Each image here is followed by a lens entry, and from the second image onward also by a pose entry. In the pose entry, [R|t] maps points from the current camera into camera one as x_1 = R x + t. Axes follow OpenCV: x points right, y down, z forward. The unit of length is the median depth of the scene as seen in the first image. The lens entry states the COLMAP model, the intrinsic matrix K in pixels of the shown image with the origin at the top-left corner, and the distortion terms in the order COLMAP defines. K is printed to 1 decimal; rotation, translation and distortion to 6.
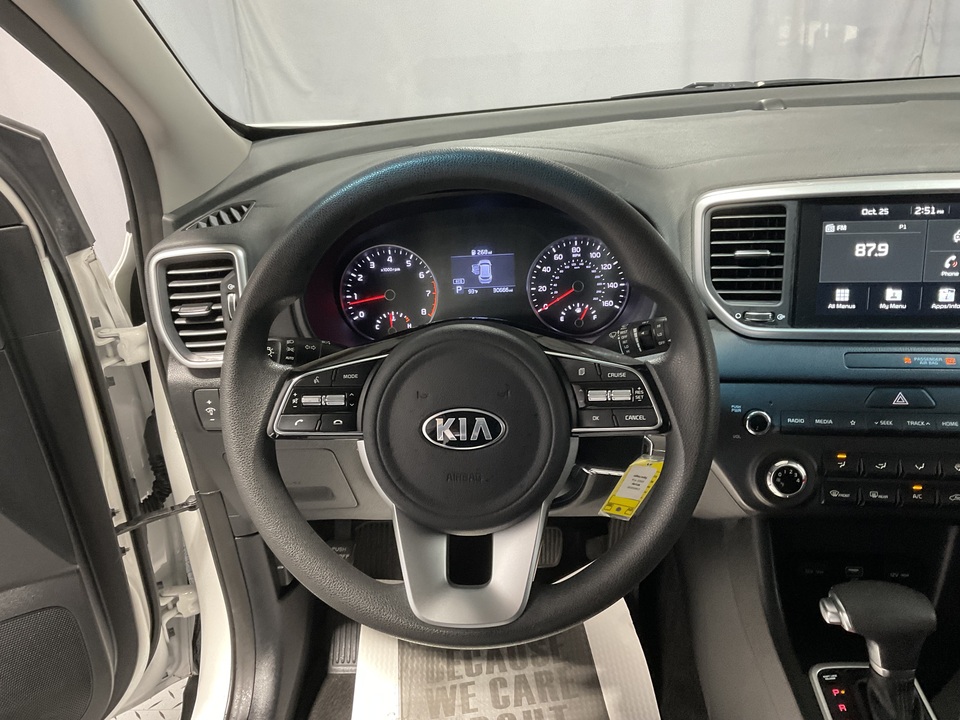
lens RADIAL K [[791.2, 0, 480.0], [0, 791.2, 360.0], [0, 0, 1]] dist [0.104094, -0.236332]
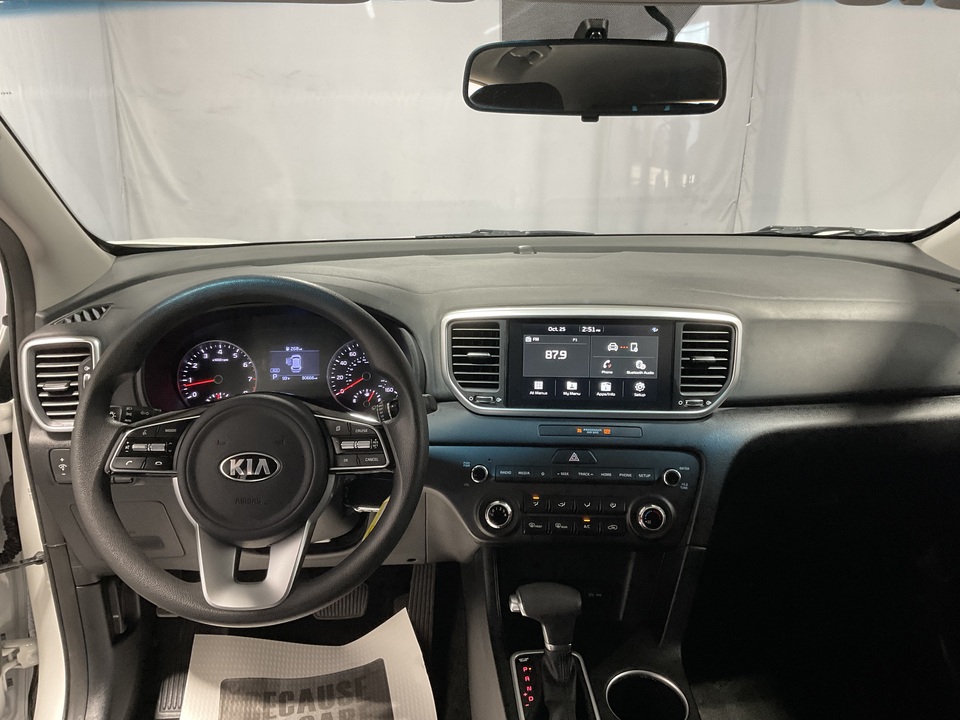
lens RADIAL K [[791.2, 0, 480.0], [0, 791.2, 360.0], [0, 0, 1]] dist [0.104094, -0.236332]
pose [[0.988874, 0.030631, 0.145566, 0.133127], [-0.010378, 0.990391, -0.137906, 0.069294], [-0.148392, 0.134861, 0.979690, -0.378319]]
